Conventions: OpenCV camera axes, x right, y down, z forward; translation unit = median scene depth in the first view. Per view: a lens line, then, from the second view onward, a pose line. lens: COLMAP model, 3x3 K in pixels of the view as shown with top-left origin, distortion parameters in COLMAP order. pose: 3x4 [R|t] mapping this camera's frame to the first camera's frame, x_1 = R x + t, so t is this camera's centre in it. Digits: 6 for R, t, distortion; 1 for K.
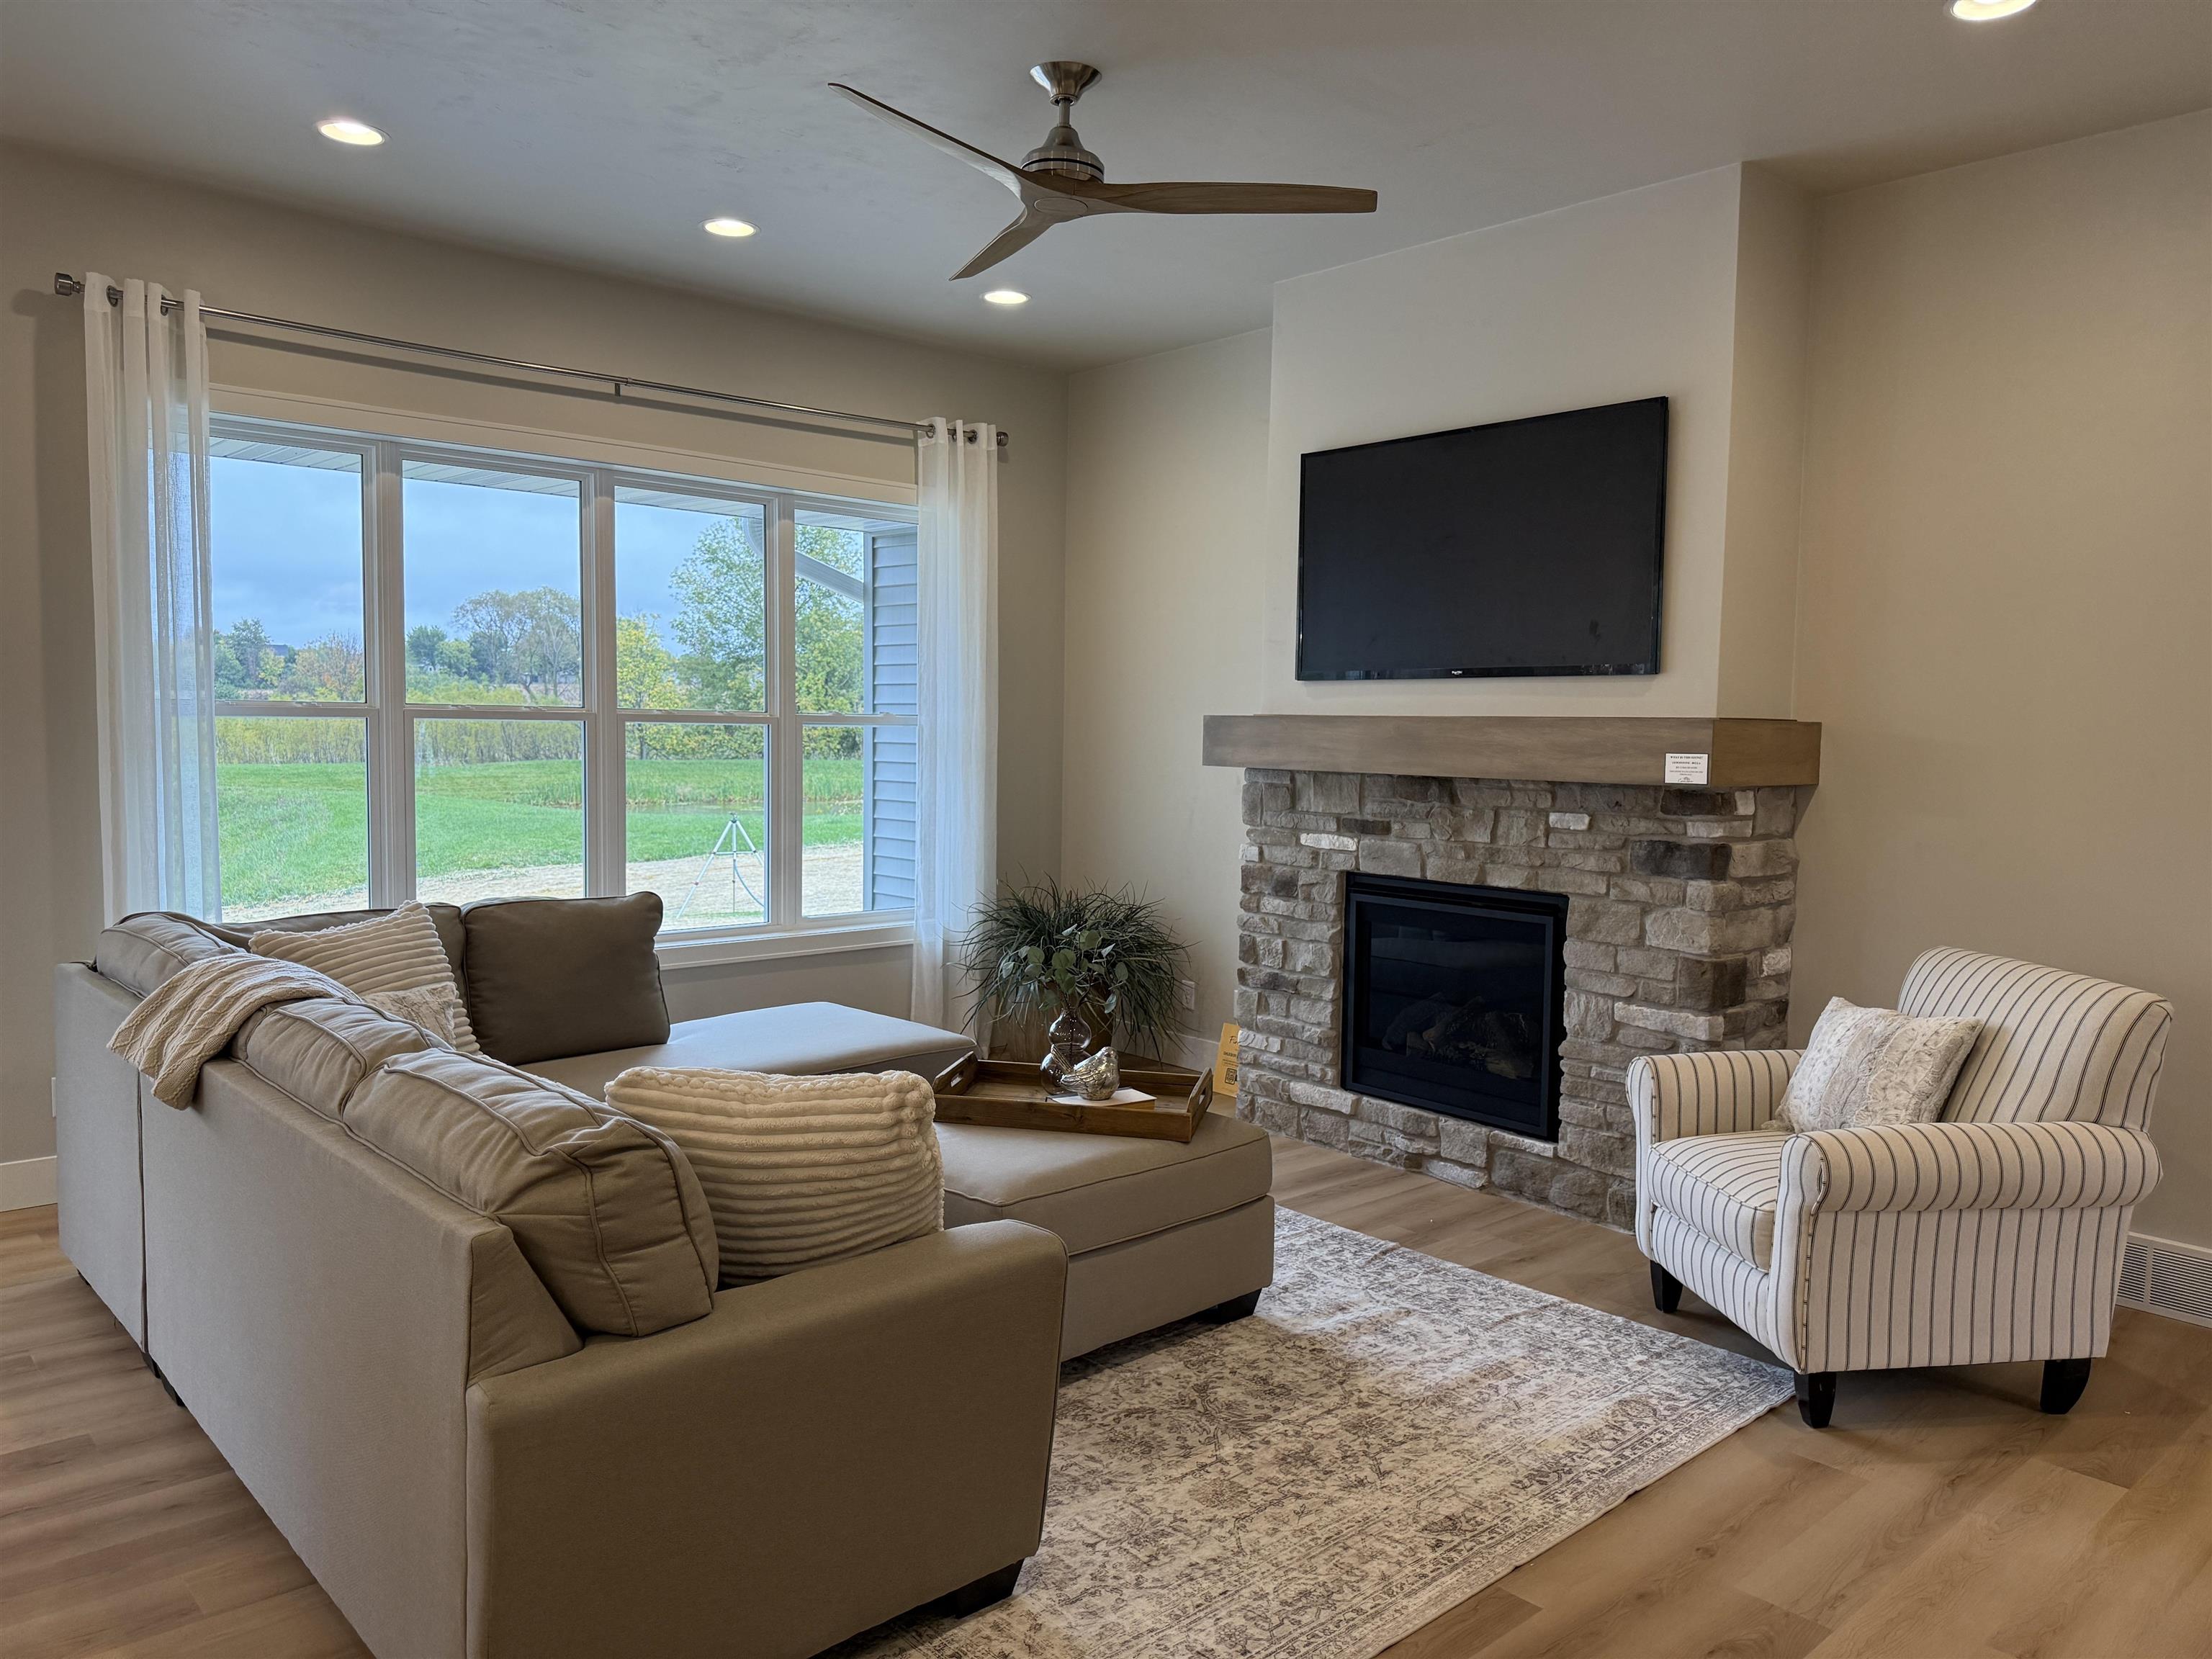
lens RADIAL K [[1562.3, 0, 1108.4], [0, 1562.3, 834.8], [0, 0, 1]] dist [0.074506, -0.085589]
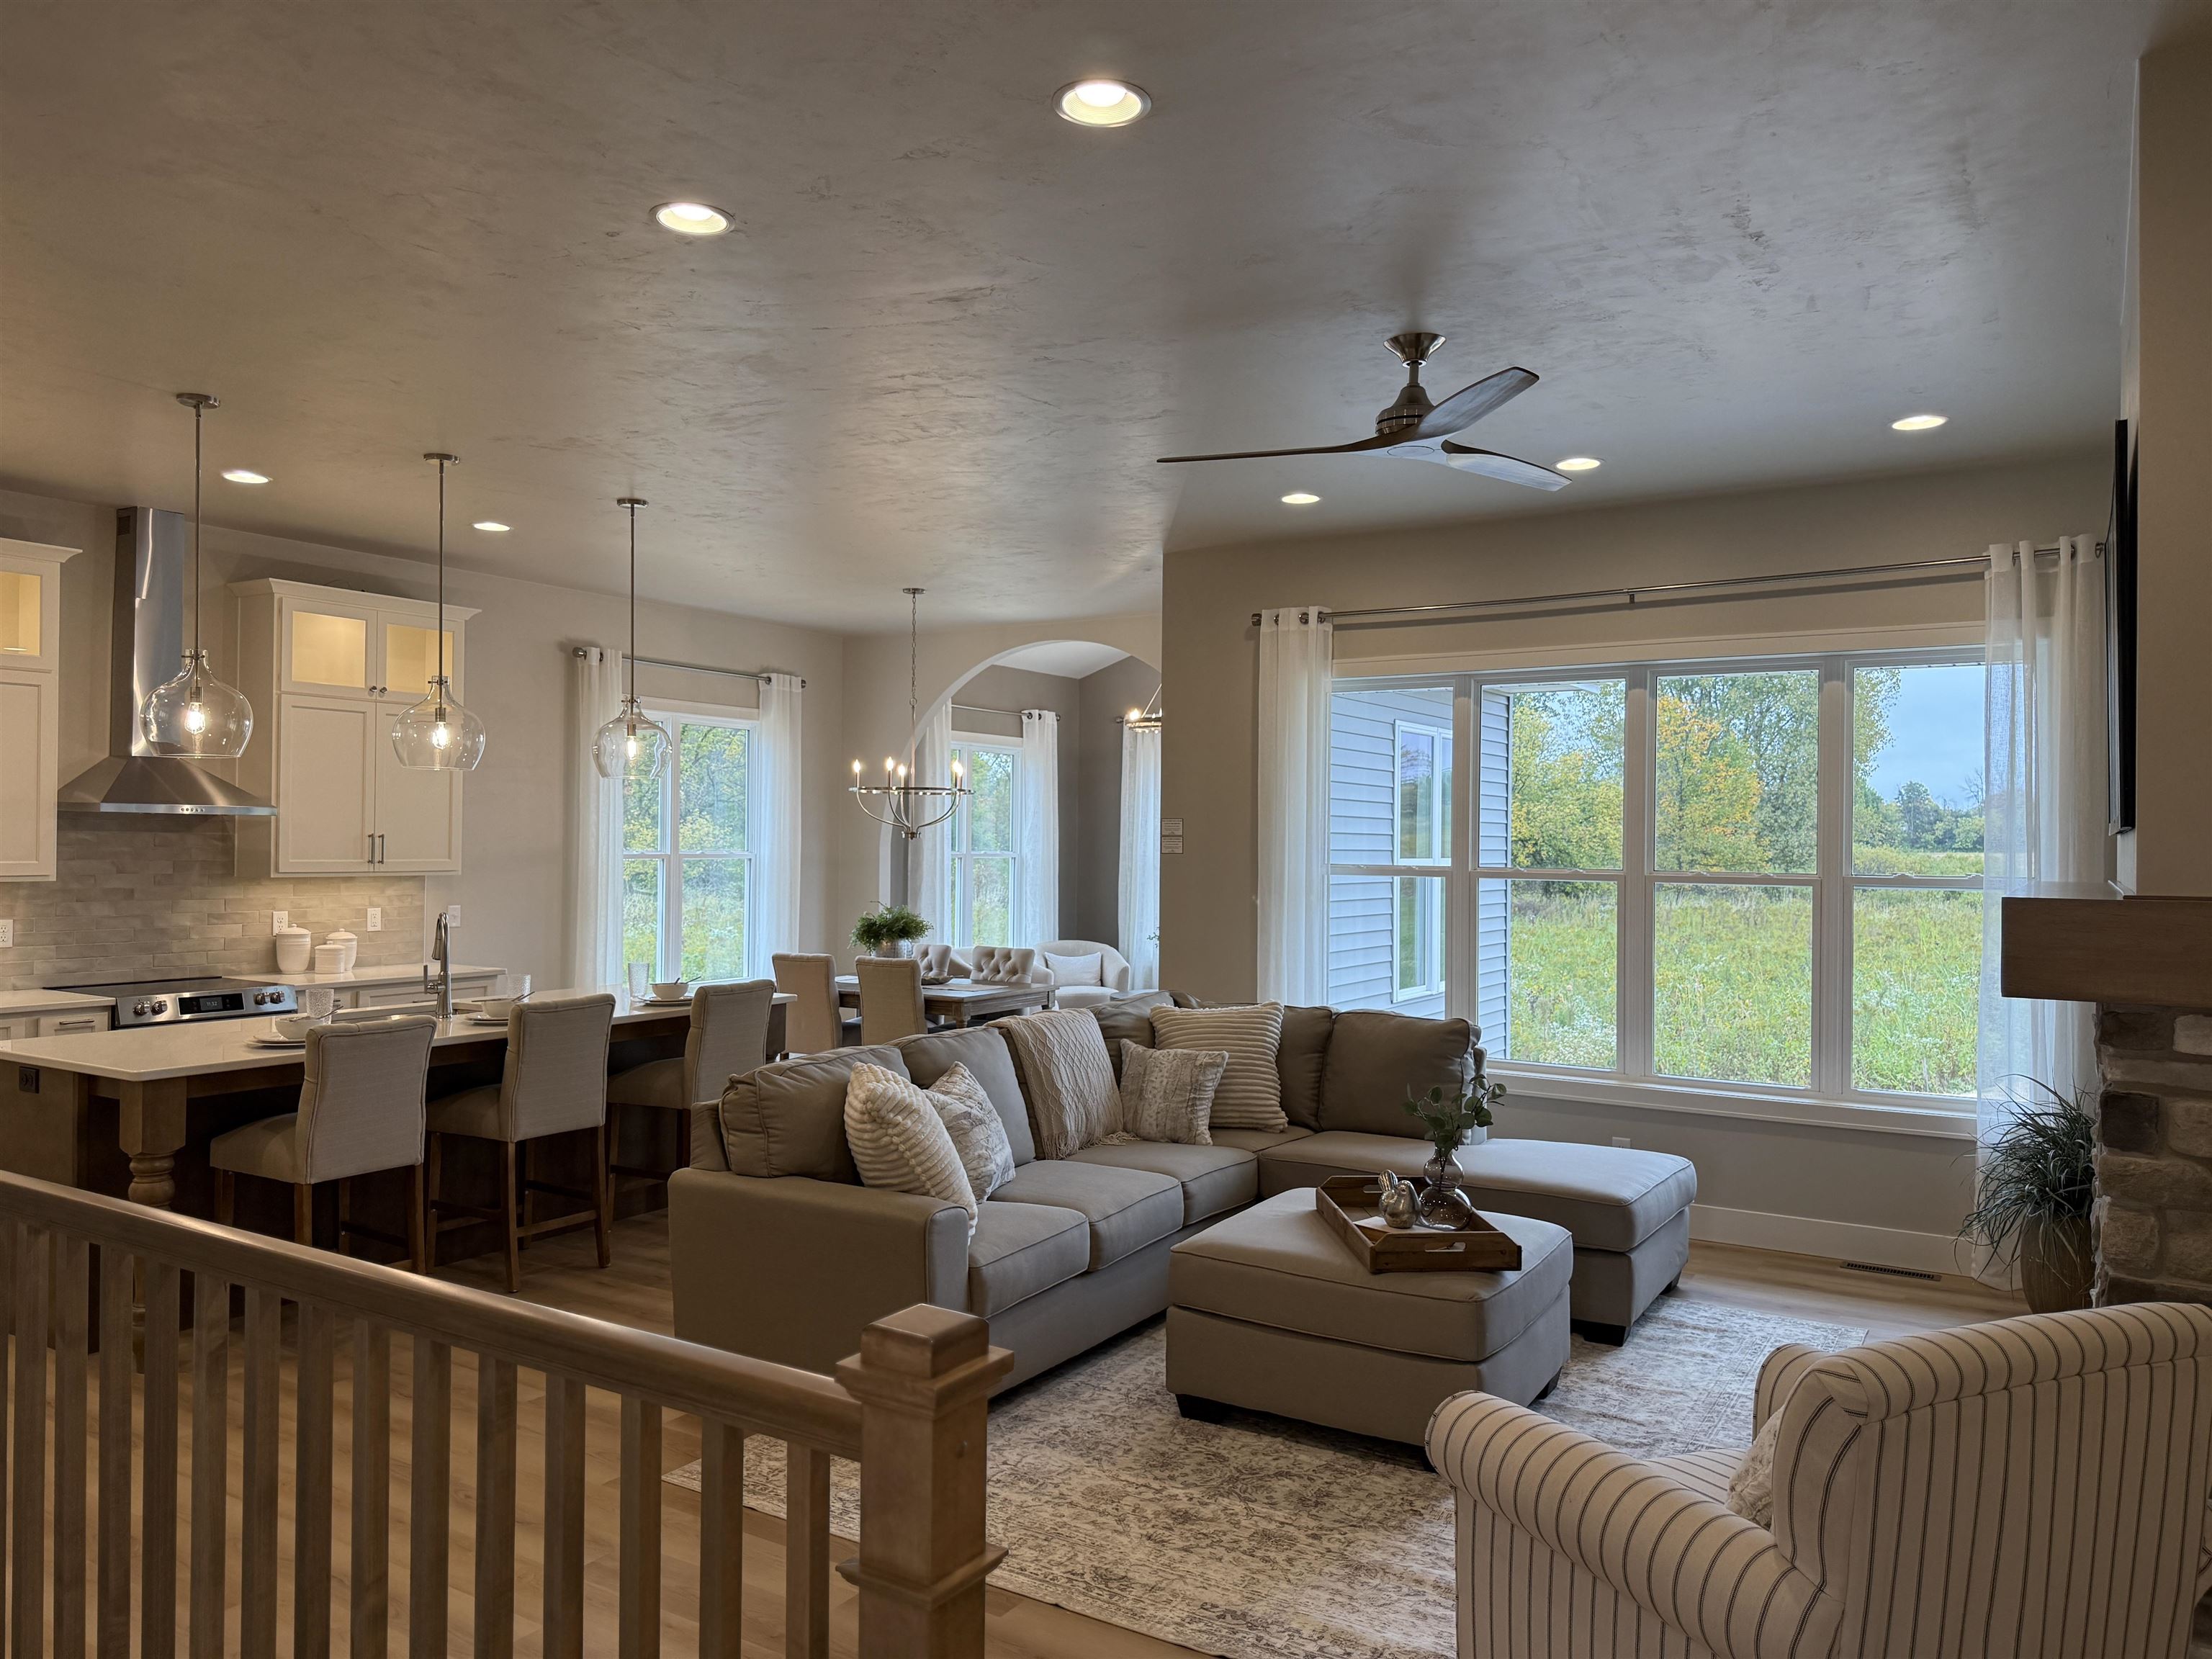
lens RADIAL K [[1562.3, 0, 1106.6], [0, 1562.3, 835.6], [0, 0, 1]] dist [0.074506, -0.085589]
pose [[0.275363, -0.015798, -0.961210, 0.886108], [-0.076520, 0.996332, -0.038297, -0.042856], [0.958290, 0.084098, 0.273144, 0.414709]]
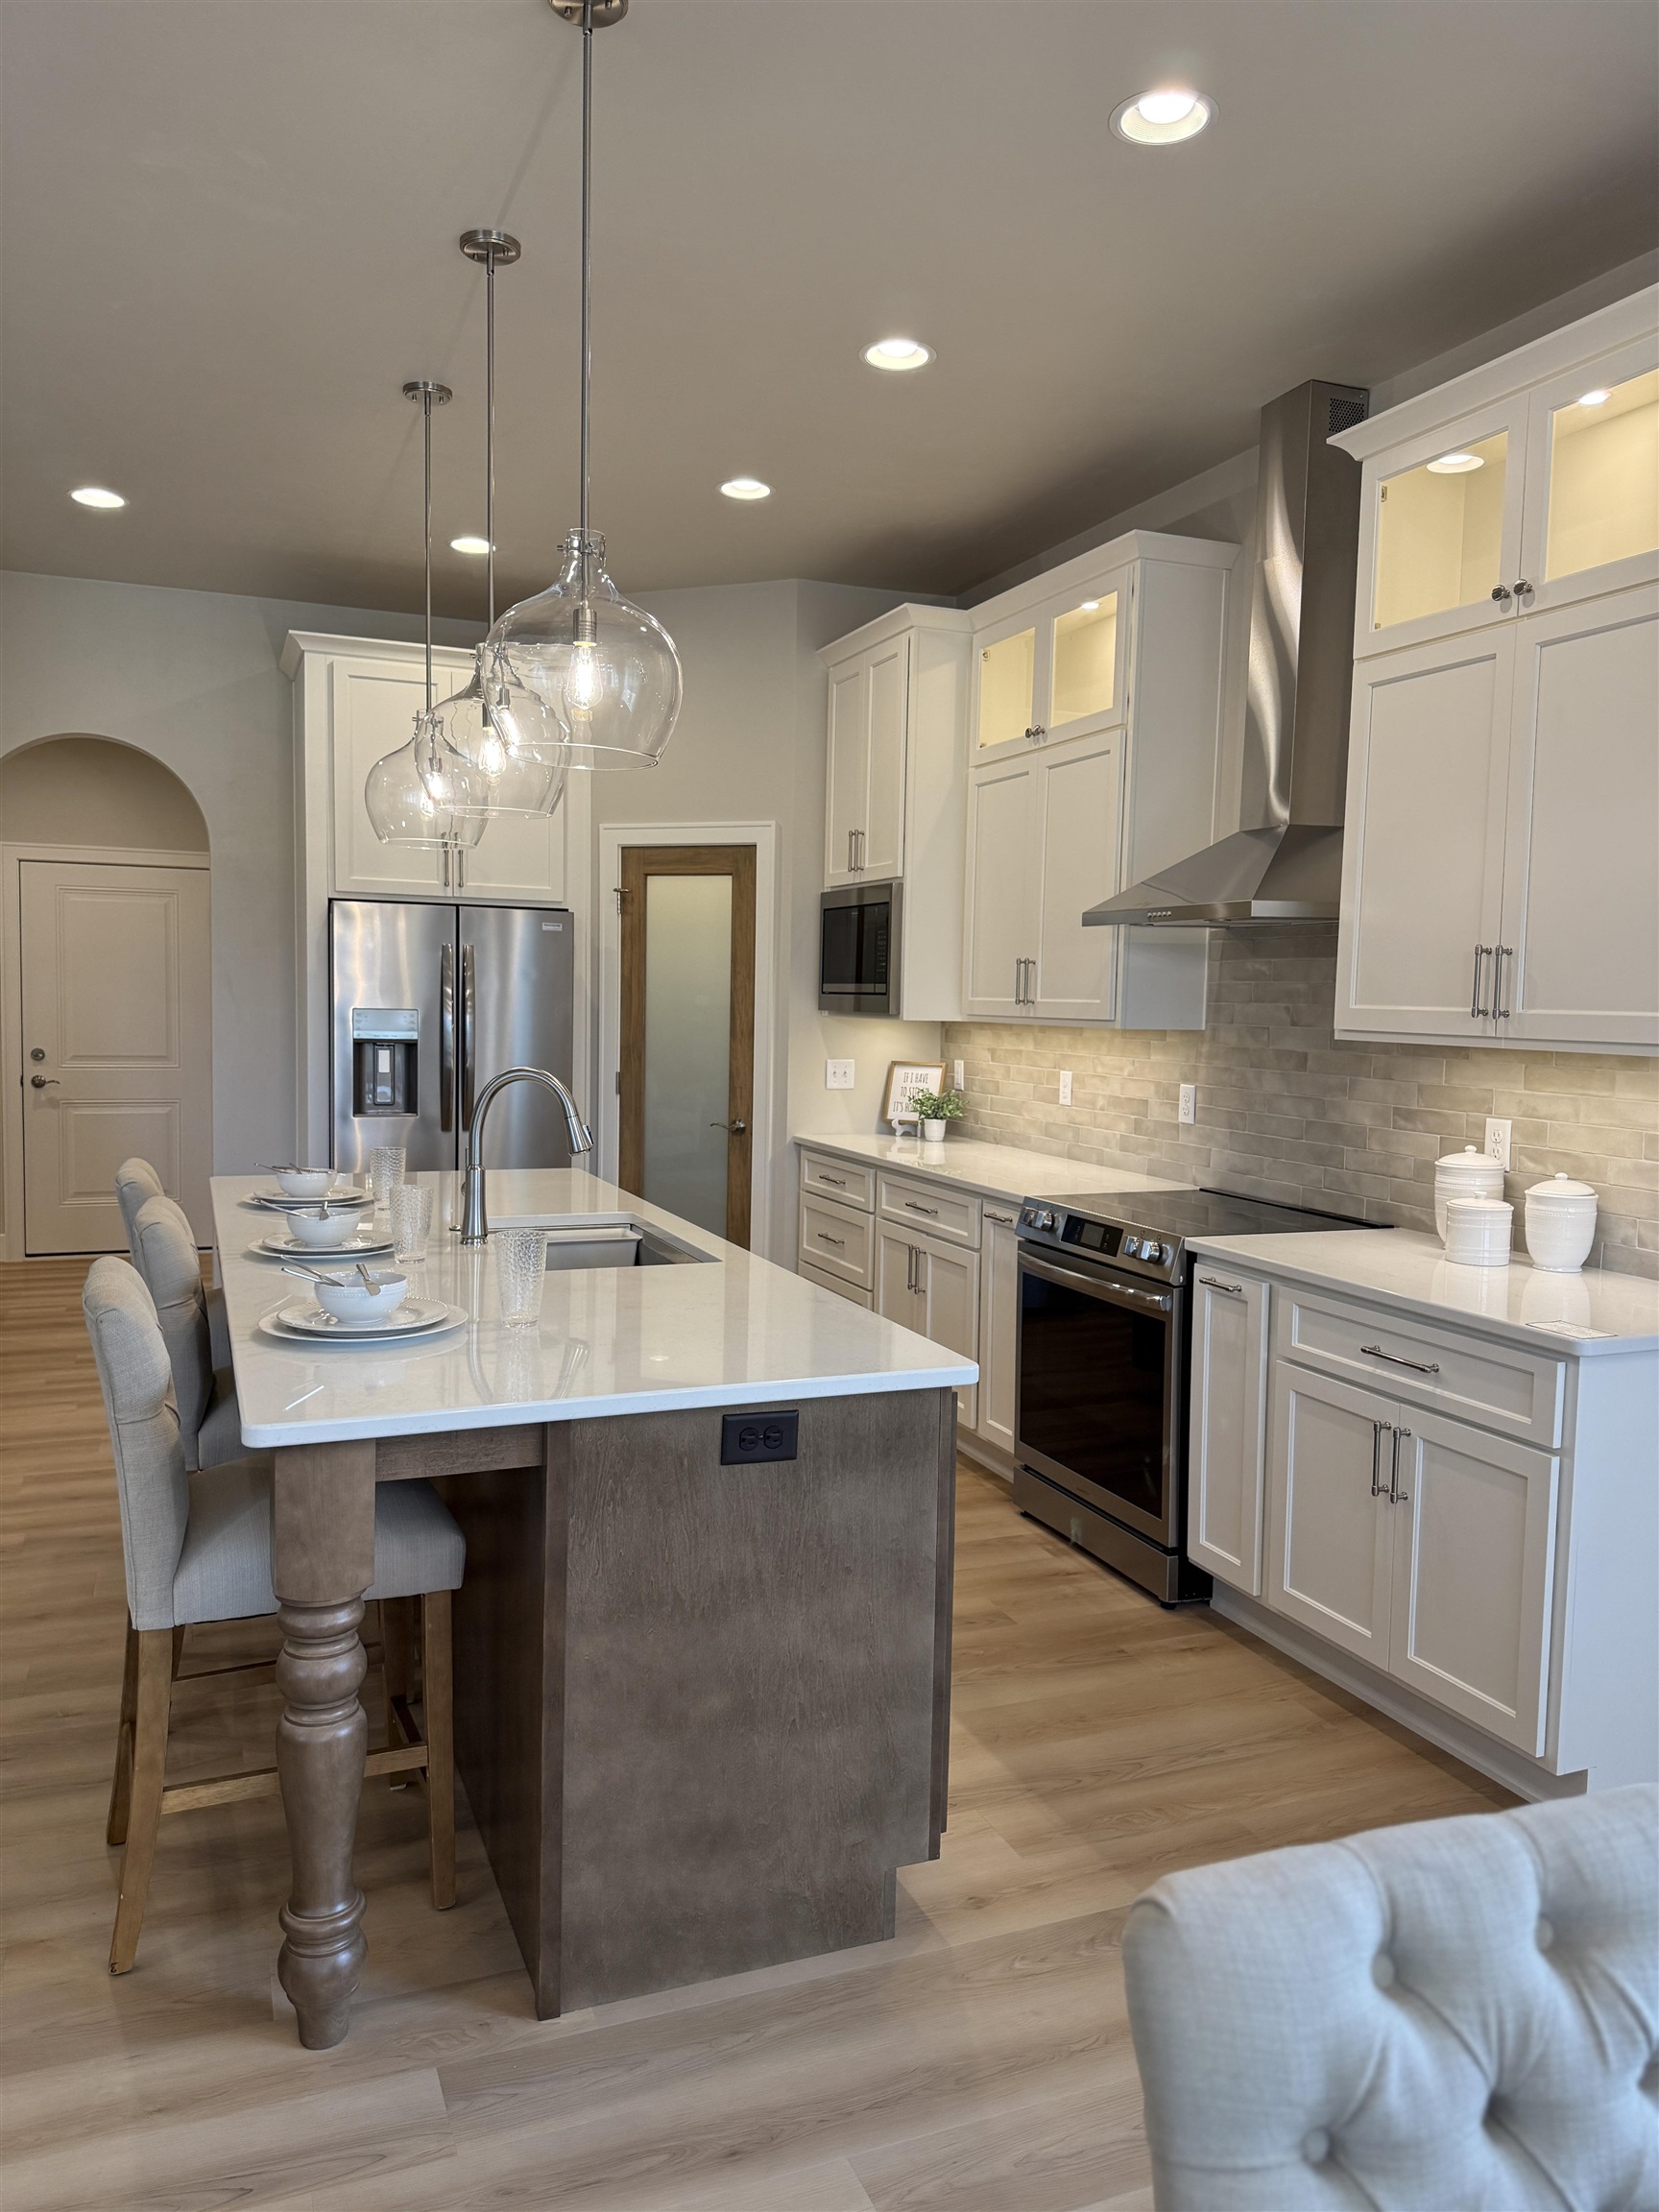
lens RADIAL K [[1562.3, 0, 805.7], [0, 1562.3, 1103.6], [0, 0, 1]] dist [0.074506, -0.085589]
pose [[-0.940363, -0.060262, 0.334793, -0.977736], [-0.011271, 0.989163, 0.146390, -0.081410], [-0.339987, 0.133887, -0.930851, 0.914593]]
